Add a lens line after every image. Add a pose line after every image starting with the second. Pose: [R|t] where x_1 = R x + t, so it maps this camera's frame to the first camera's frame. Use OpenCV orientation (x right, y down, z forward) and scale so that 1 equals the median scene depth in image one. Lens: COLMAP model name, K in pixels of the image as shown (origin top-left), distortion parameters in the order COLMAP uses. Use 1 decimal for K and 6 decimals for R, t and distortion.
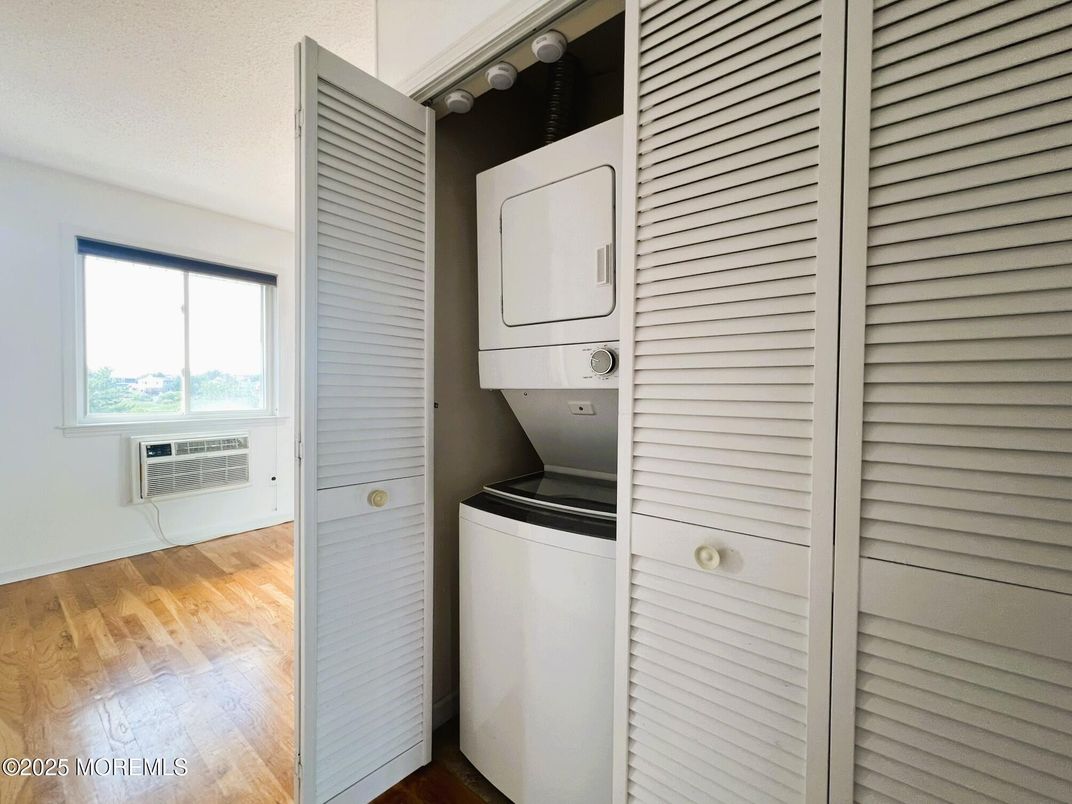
lens RADIAL K [[438.3, 0, 533.5], [0, 438.3, 401.4], [0, 0, 1]] dist [-0.001854, -0.000048]
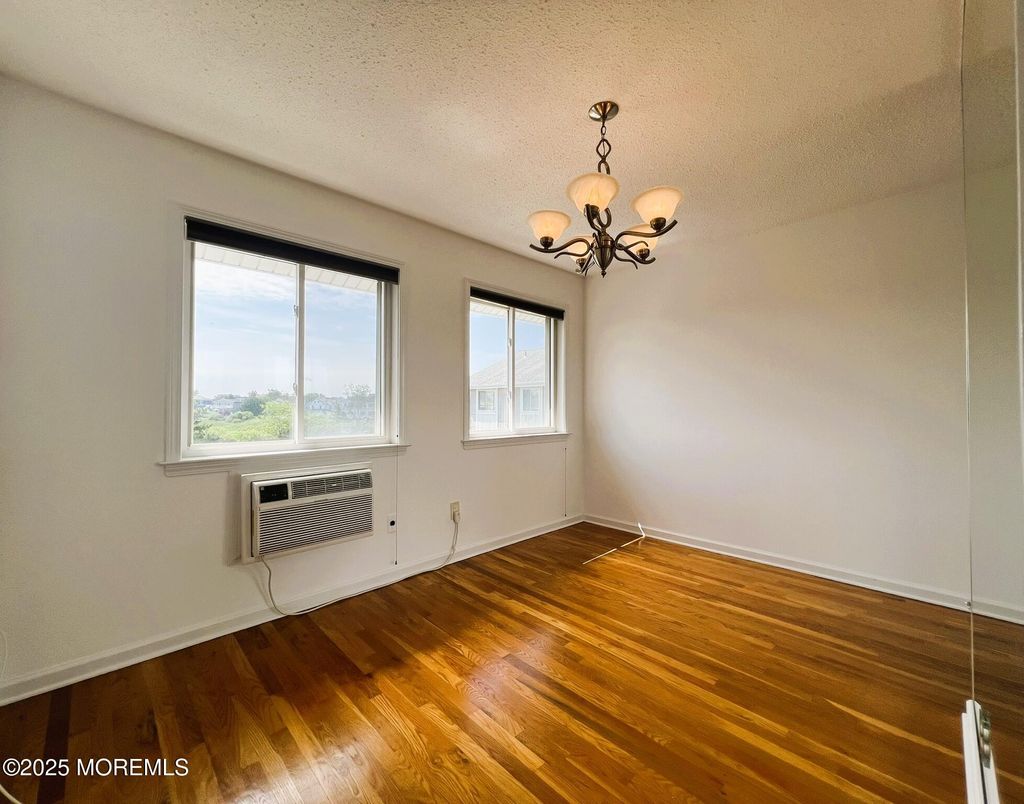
lens RADIAL K [[418.9, 0, 490.4], [0, 418.9, 399.7], [0, 0, 1]] dist [-0.000506, 0.000153]
pose [[0.989470, -0.013528, -0.144101, -0.372460], [0.007249, 0.999005, -0.044009, -0.014423], [0.144553, 0.042501, 0.988584, 0.326059]]
